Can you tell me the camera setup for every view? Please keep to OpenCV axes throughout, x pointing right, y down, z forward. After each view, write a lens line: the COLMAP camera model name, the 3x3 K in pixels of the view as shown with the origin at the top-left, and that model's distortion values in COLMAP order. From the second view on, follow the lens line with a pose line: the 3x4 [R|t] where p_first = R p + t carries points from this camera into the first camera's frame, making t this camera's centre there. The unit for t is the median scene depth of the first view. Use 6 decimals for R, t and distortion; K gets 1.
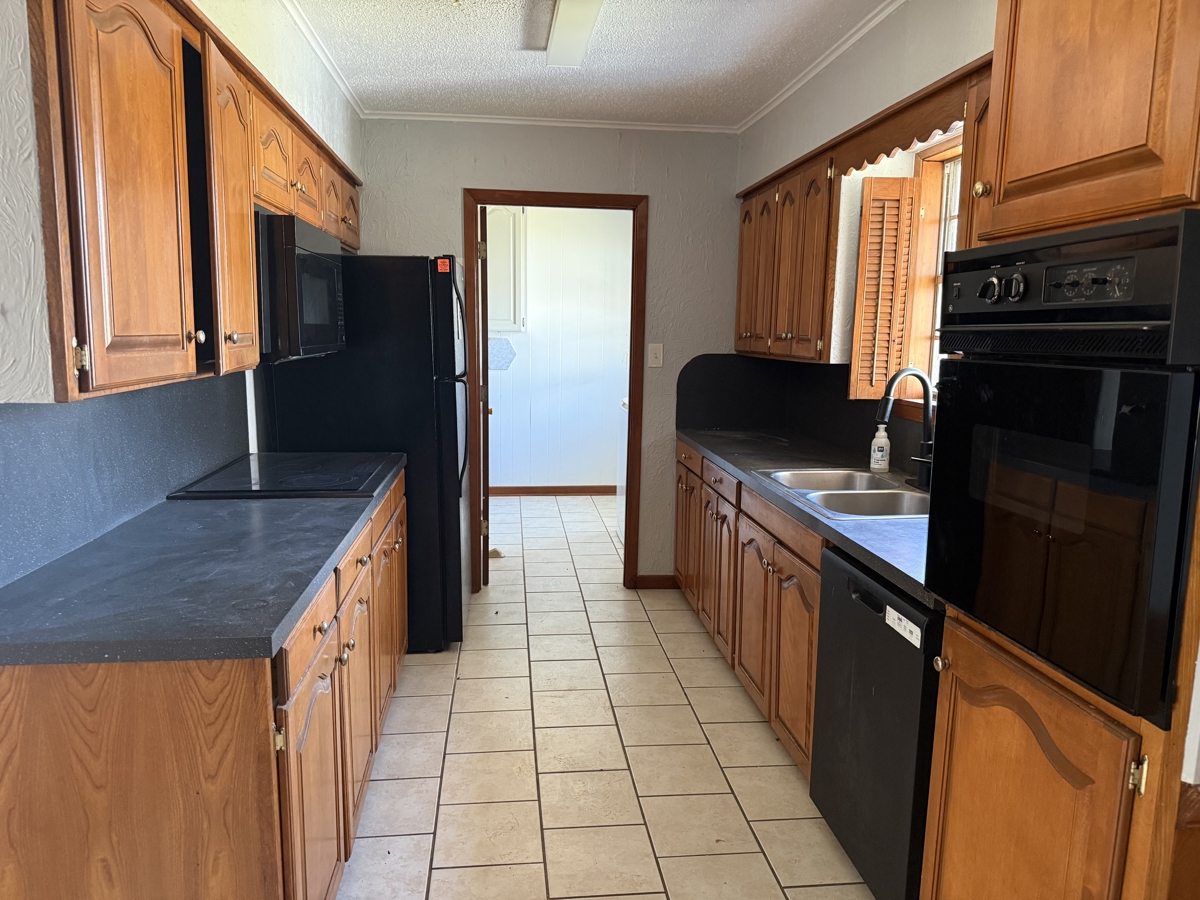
lens RADIAL K [[839.7, 0, 598.9], [0, 839.7, 451.3], [0, 0, 1]] dist [0.057772, -0.072874]
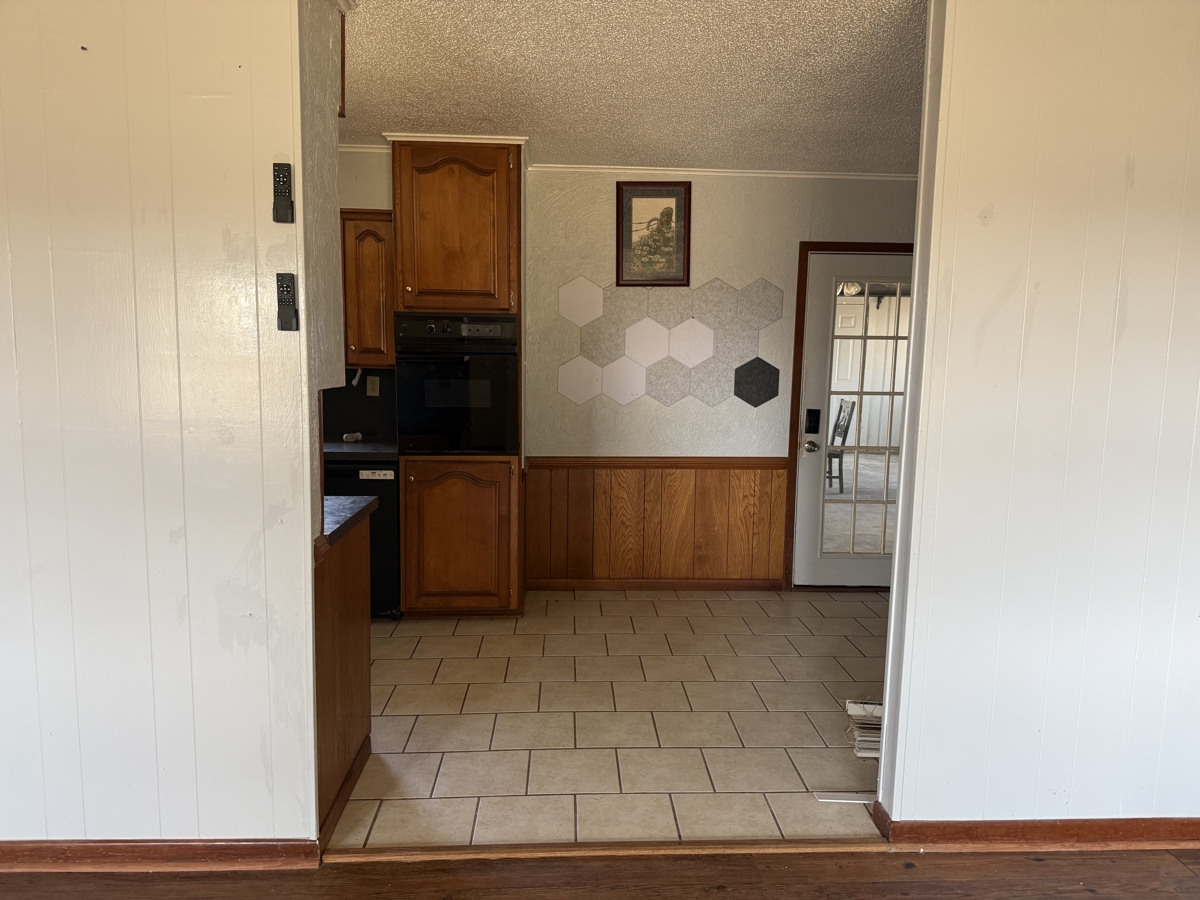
lens RADIAL K [[839.7, 0, 599.2], [0, 839.7, 451.2], [0, 0, 1]] dist [0.057772, -0.072874]
pose [[0.069333, -0.137845, 0.988024, -2.337618], [0.131844, 0.982986, 0.127890, -0.083916], [-0.988843, 0.121398, 0.086328, 0.291121]]
